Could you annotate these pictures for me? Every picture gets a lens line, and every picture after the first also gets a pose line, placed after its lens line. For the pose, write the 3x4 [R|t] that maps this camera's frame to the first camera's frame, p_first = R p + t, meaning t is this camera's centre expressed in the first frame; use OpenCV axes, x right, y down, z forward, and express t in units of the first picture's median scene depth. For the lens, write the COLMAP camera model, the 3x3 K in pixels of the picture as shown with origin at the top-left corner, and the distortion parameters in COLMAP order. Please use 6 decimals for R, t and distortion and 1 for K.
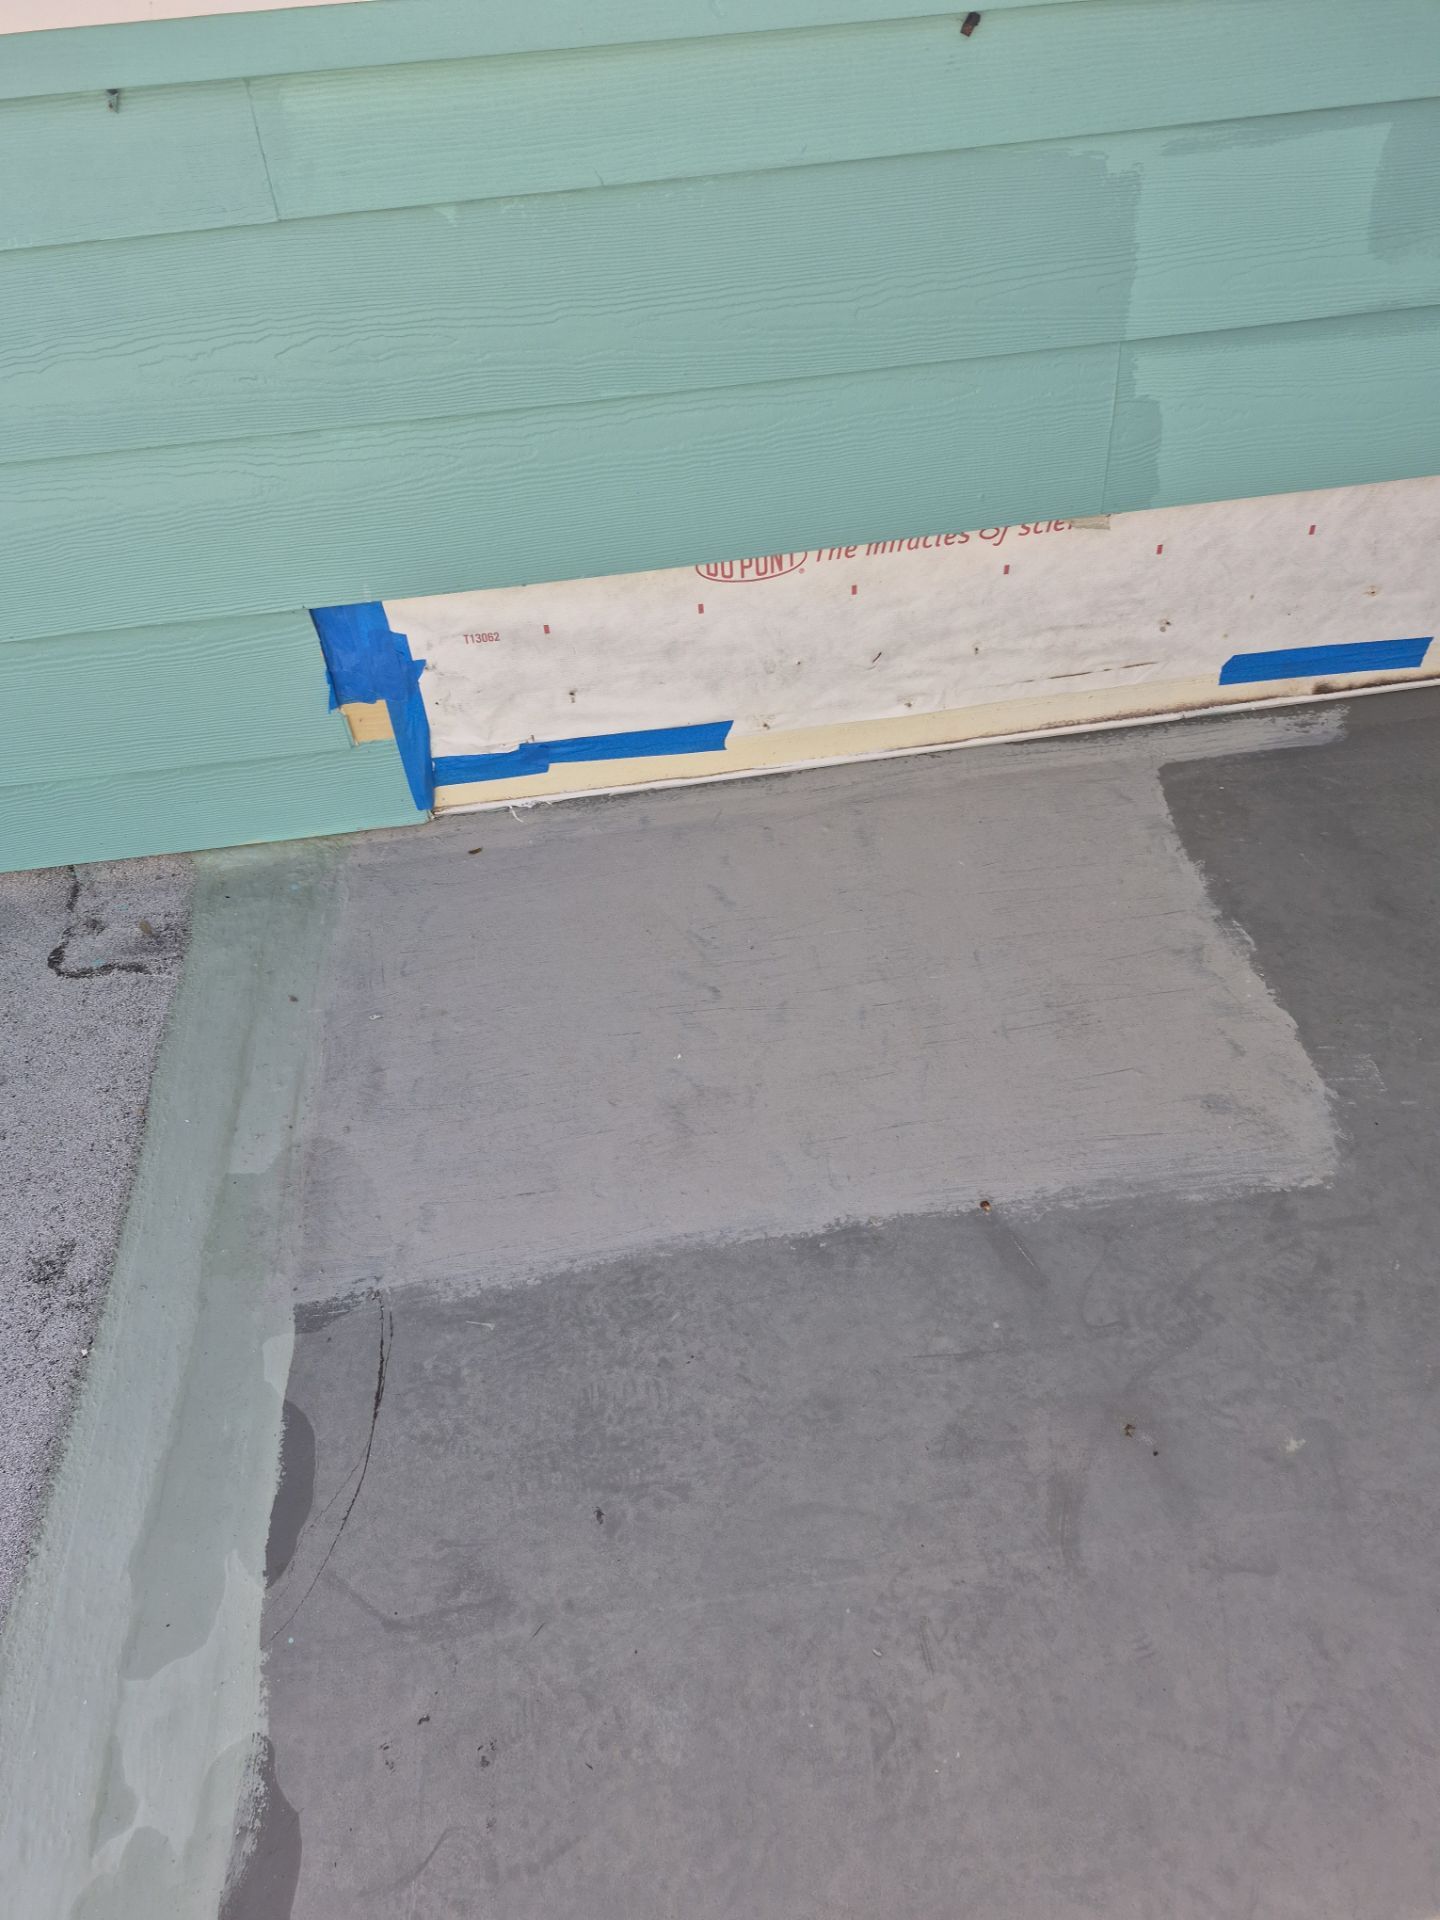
lens RADIAL K [[1321.6, 0, 697.9], [0, 1321.6, 982.0], [0, 0, 1]] dist [0.082280, -0.115142]
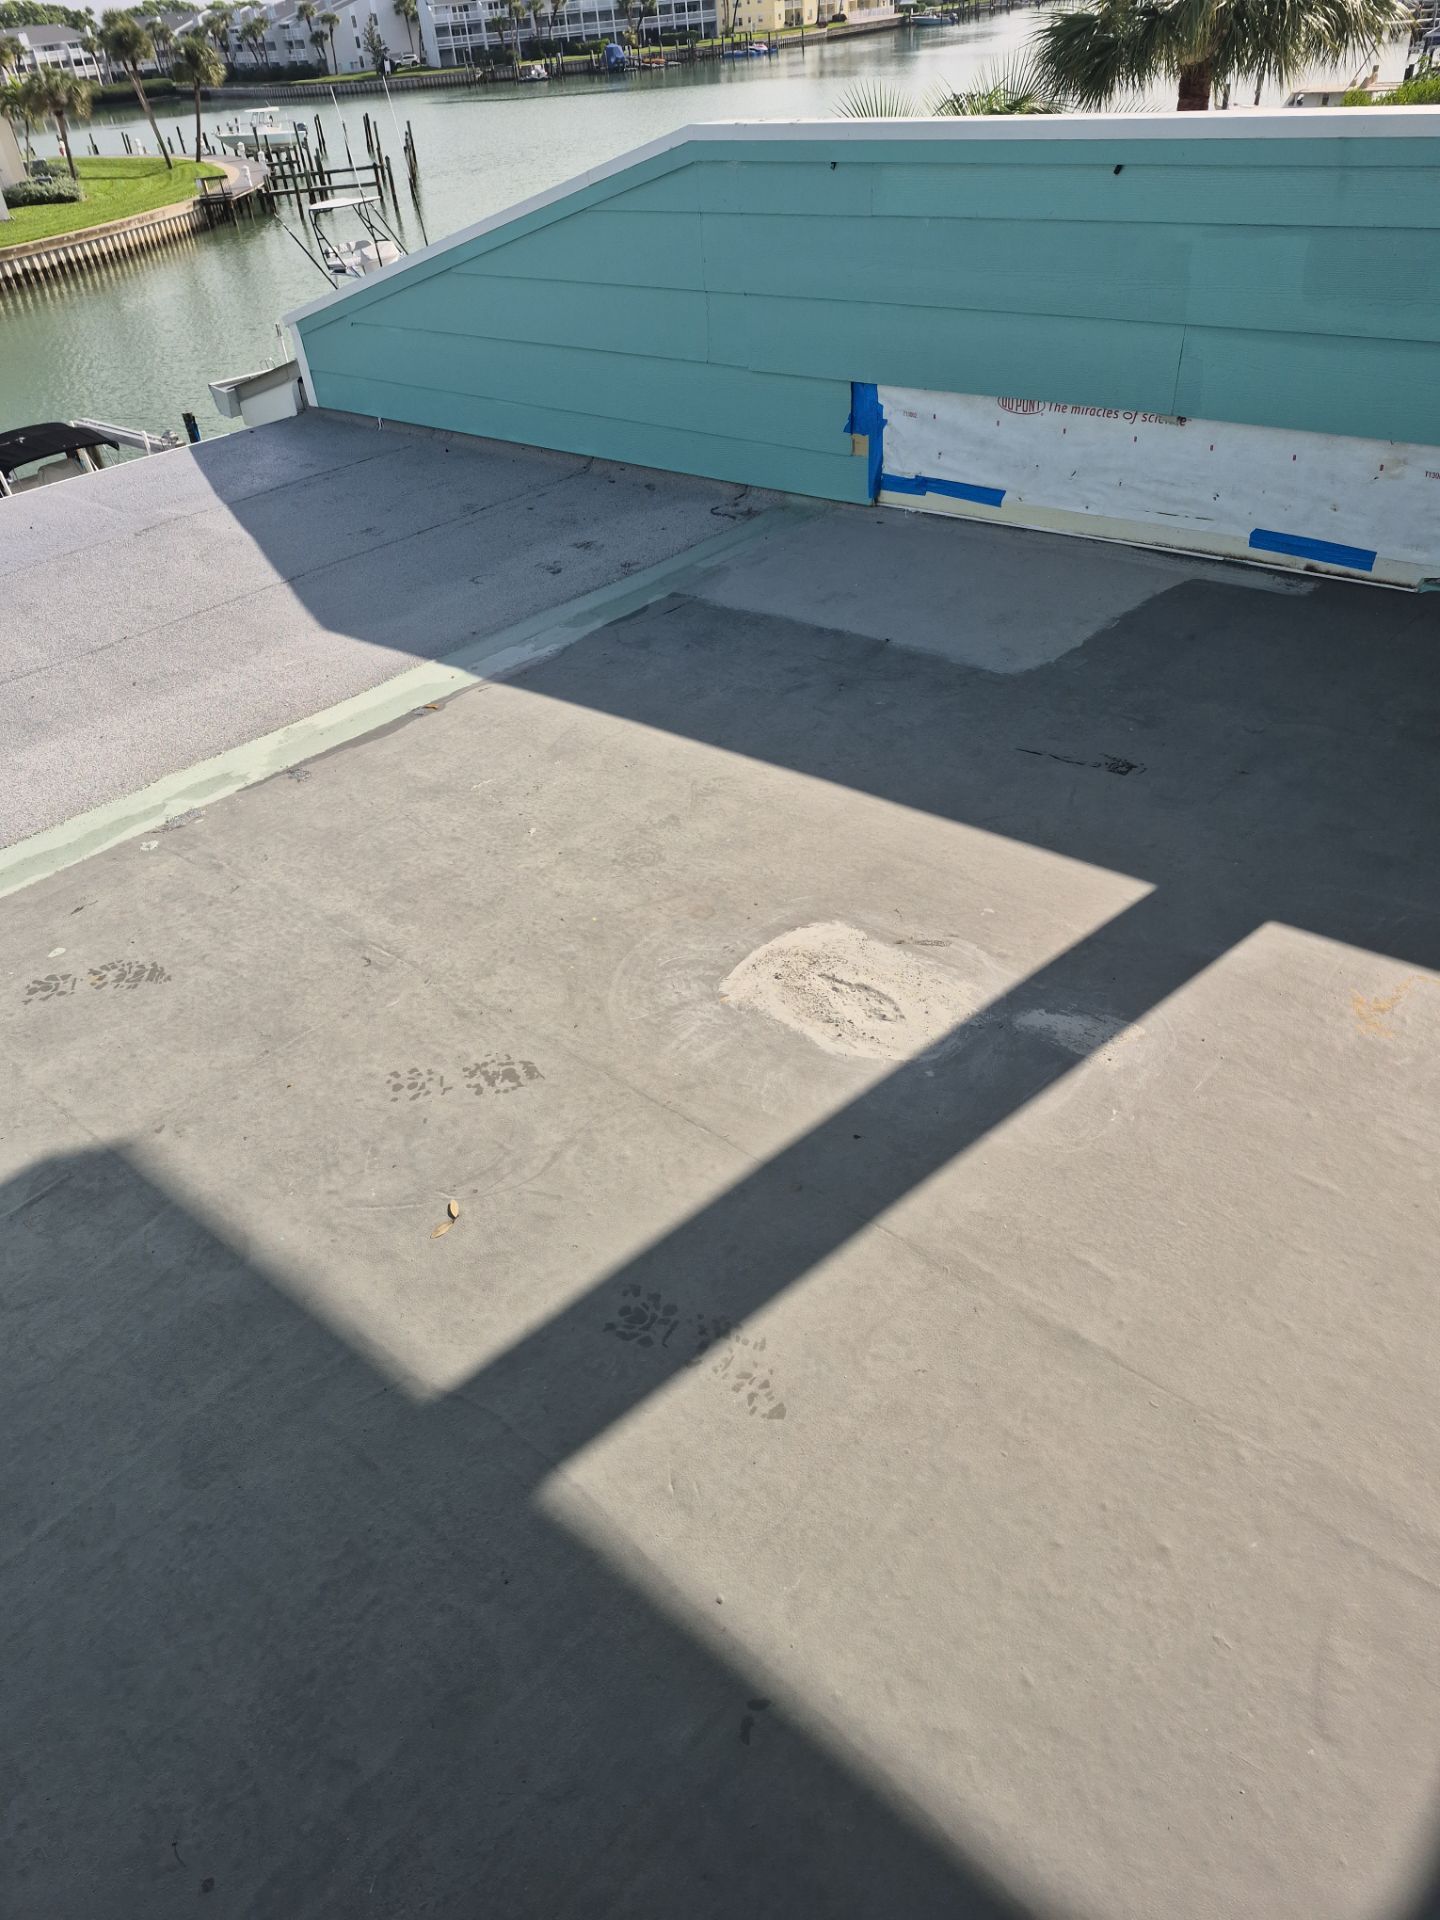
lens RADIAL K [[1361.3, 0, 732.7], [0, 1361.3, 950.1], [0, 0, 1]] dist [0.113854, -0.153722]
pose [[0.667967, 0.436762, -0.602543, 1.672975], [-0.497825, 0.864075, 0.074459, 0.577130], [0.553164, 0.250225, 0.794605, -0.900814]]
